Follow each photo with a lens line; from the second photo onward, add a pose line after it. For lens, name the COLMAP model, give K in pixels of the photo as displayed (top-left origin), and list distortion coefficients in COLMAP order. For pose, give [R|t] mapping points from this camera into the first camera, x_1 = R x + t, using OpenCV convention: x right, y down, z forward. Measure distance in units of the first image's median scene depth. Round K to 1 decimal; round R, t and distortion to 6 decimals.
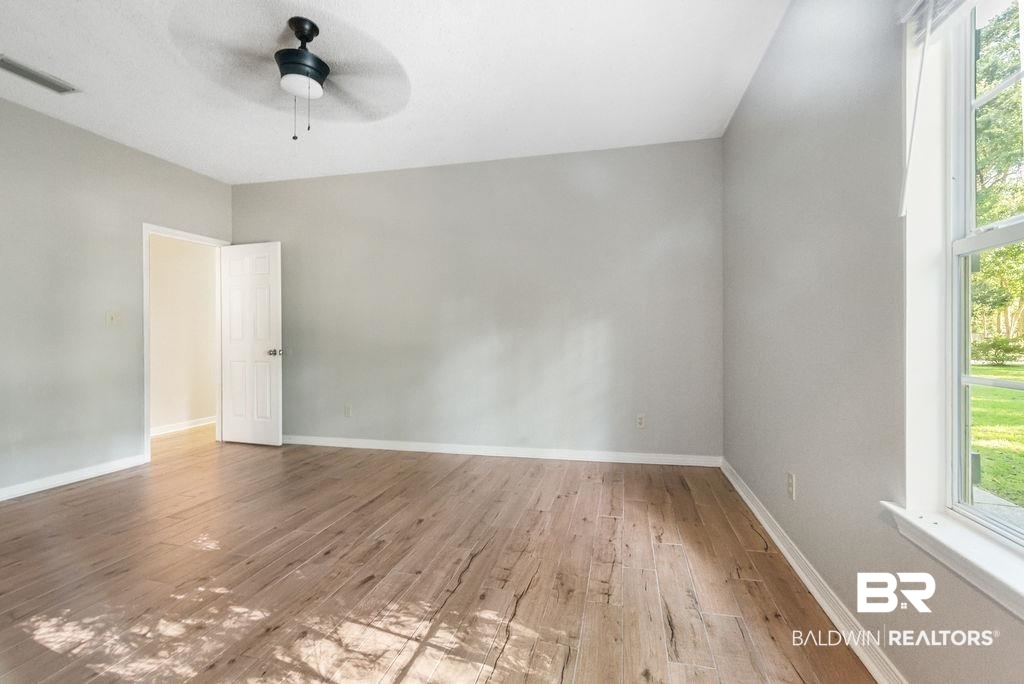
lens RADIAL K [[439.9, 0, 512.0], [0, 439.9, 342.0], [0, 0, 1]] dist [0.001176, 0.000256]
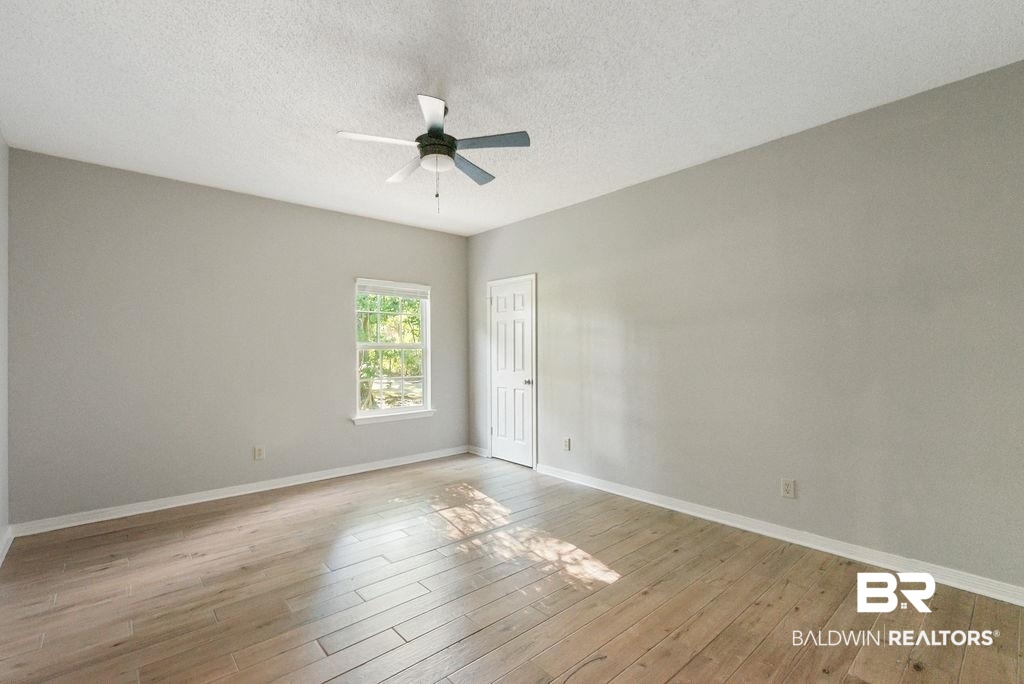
lens RADIAL K [[466.0, 0, 521.3], [0, 466.0, 345.4], [0, 0, 1]] dist [0.003040, 0.000422]
pose [[-0.821591, 0.015402, 0.569870, -1.253587], [0.018390, 0.999831, -0.000509, -0.098414], [-0.569781, 0.010062, -0.821735, 1.739633]]
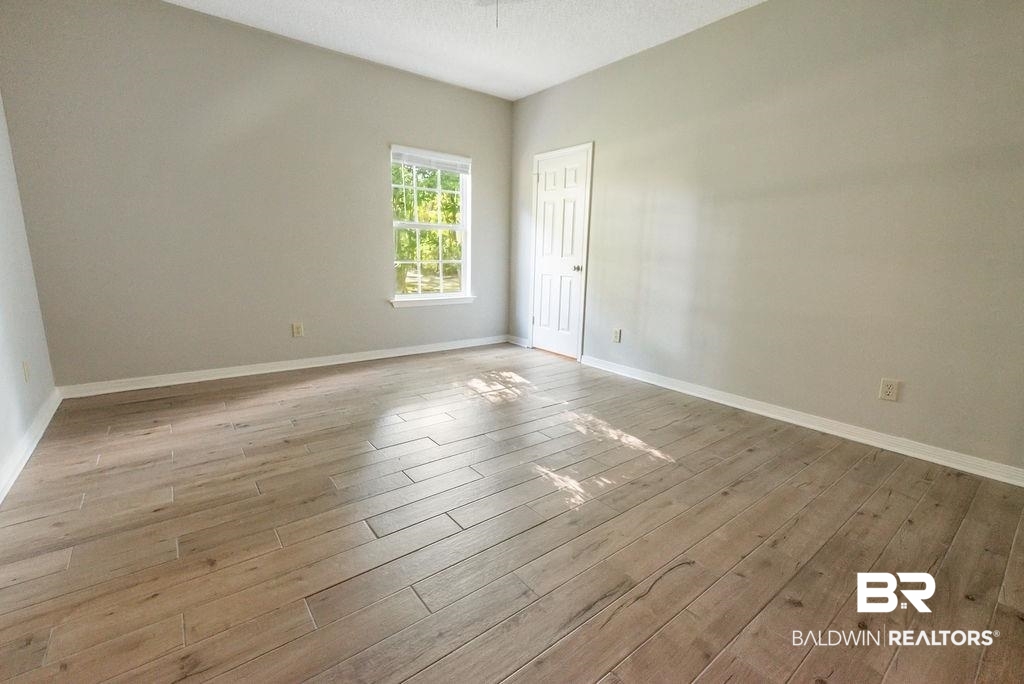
lens RADIAL K [[451.8, 0, 516.9], [0, 451.8, 337.4], [0, 0, 1]] dist [-0.000820, -0.000287]
pose [[-0.781447, -0.128228, 0.610653, -1.068181], [-0.011123, 0.981364, 0.191838, -0.012337], [-0.623872, 0.143119, -0.768310, 1.632178]]
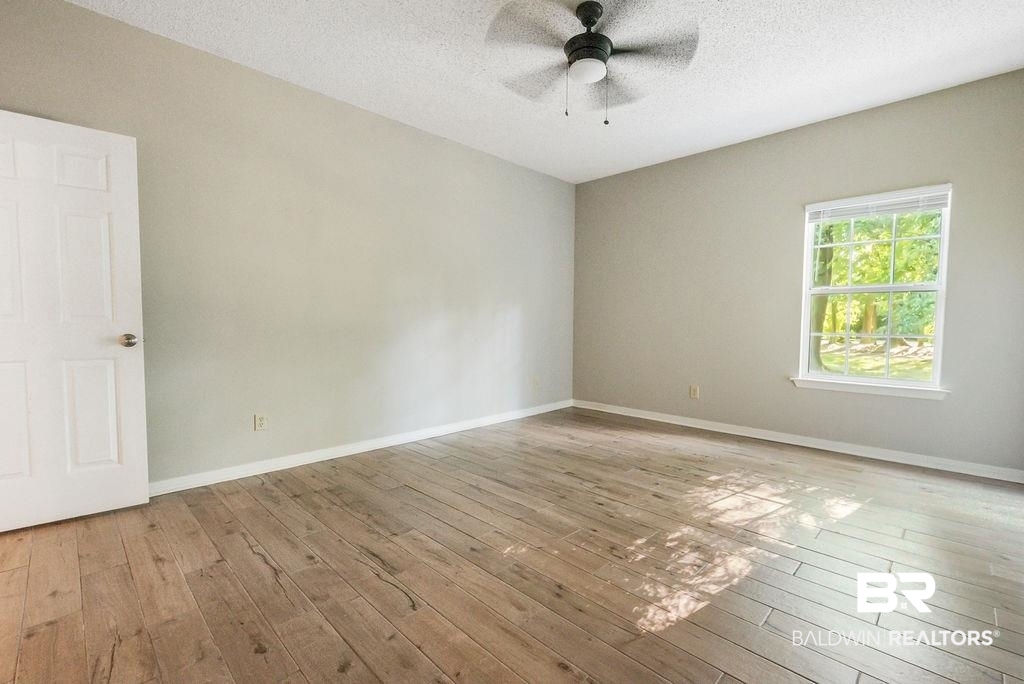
lens RADIAL K [[450.1, 0, 517.0], [0, 450.1, 347.5], [0, 0, 1]] dist [0.000184, 0.000128]
pose [[0.526370, -0.040581, 0.849287, -1.386046], [0.001587, 0.998906, 0.046747, 0.013381], [-0.850254, -0.023258, 0.525858, 0.525347]]
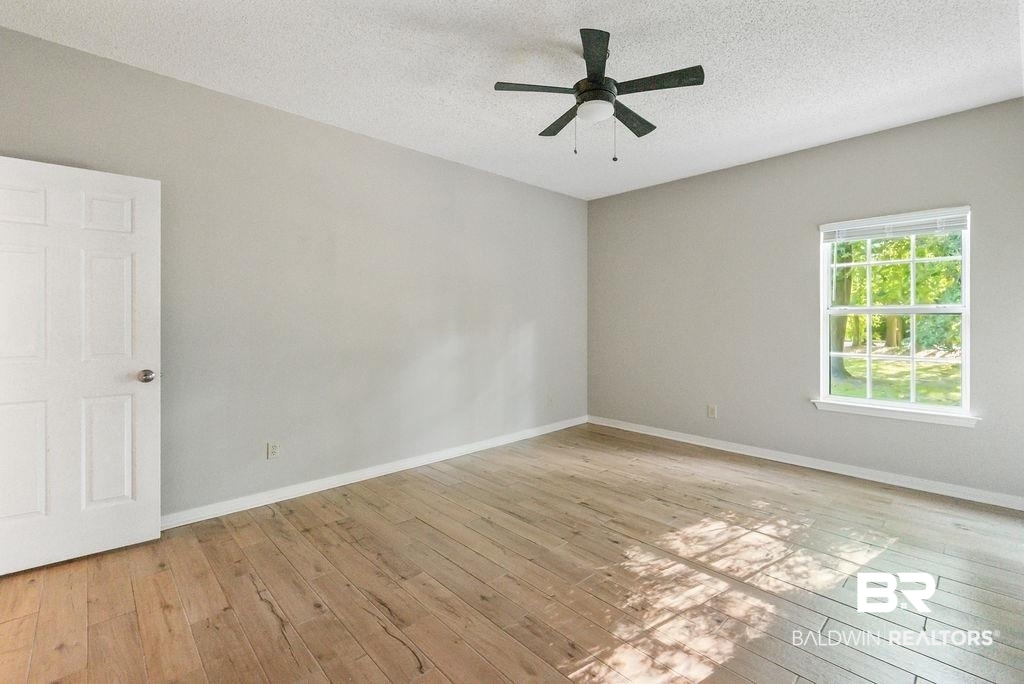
lens RADIAL K [[451.8, 0, 519.6], [0, 451.8, 323.6], [0, 0, 1]] dist [0.000605, -0.000139]
pose [[0.550454, 0.000678, 0.834865, -1.378537], [0.008140, 0.999948, -0.006179, -0.063052], [-0.834826, 0.010197, 0.550419, 0.517566]]
